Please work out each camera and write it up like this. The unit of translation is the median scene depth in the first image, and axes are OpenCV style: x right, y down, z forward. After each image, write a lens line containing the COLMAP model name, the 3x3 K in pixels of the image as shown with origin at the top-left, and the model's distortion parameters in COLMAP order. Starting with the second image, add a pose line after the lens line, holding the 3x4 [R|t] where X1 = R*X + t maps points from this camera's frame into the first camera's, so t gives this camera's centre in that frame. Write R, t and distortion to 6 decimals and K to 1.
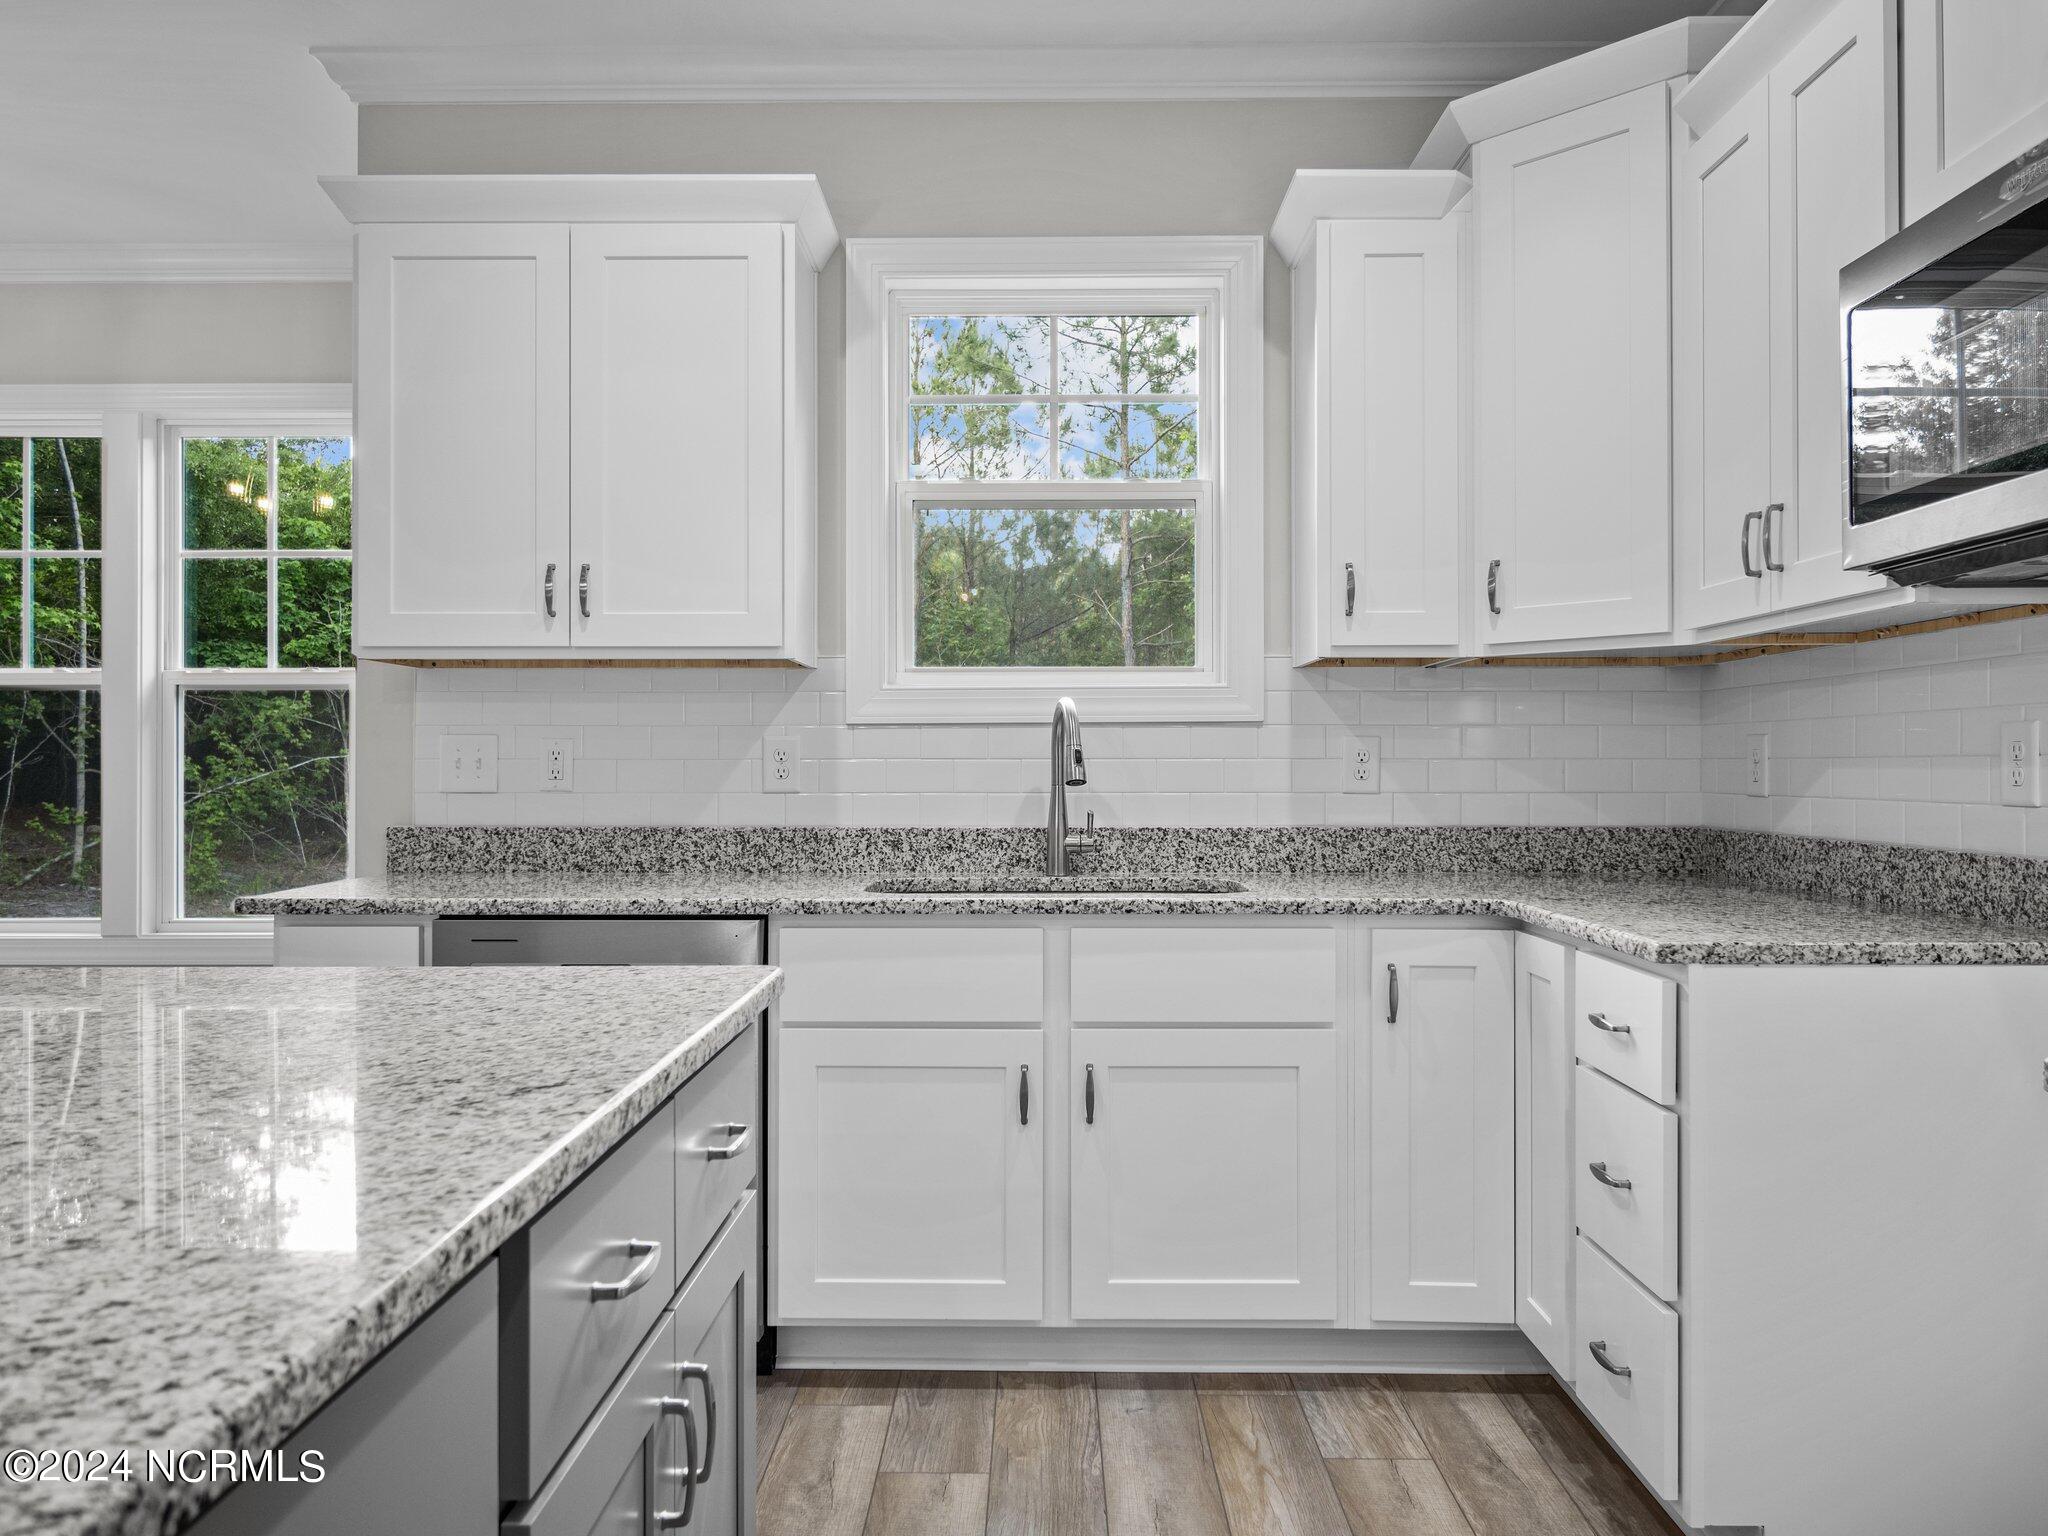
lens RADIAL K [[1449.6, 0, 1015.9], [0, 1449.6, 775.7], [0, 0, 1]] dist [0.002201, -0.010034]
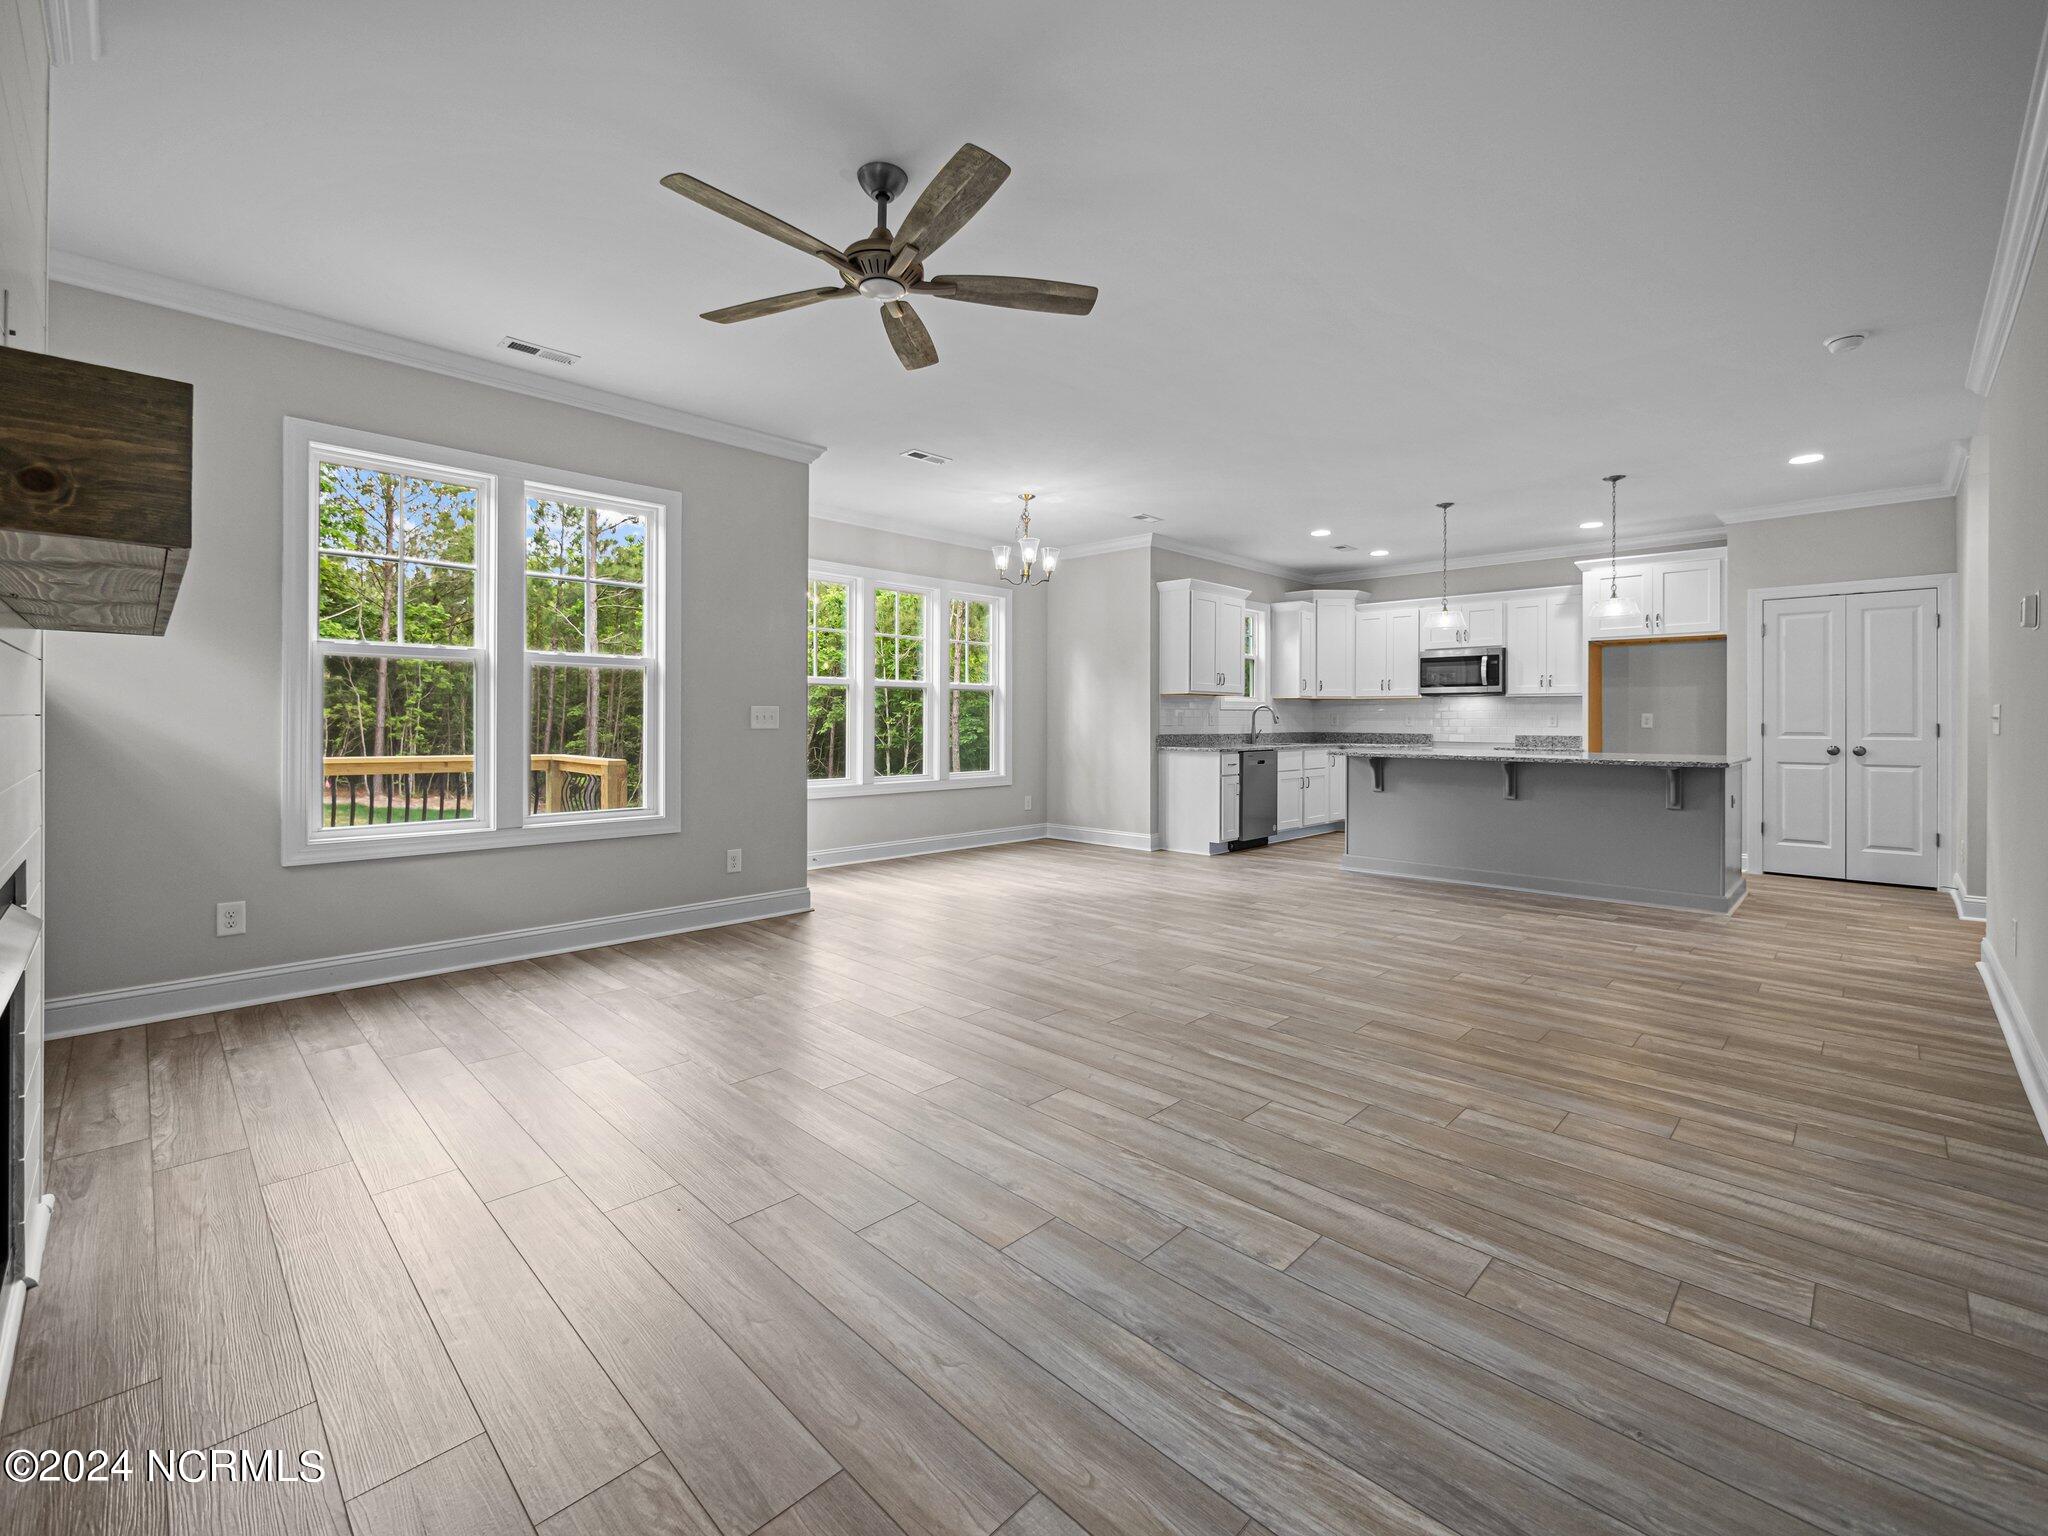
lens RADIAL K [[874.0, 0, 1013.8], [0, 874.0, 720.8], [0, 0, 1]] dist [-0.004617, -0.000016]
pose [[0.693603, 0.002854, 0.720352, -2.434067], [-0.002934, 0.999995, -0.001136, 0.002053], [-0.720352, -0.001326, 0.693608, -0.356871]]
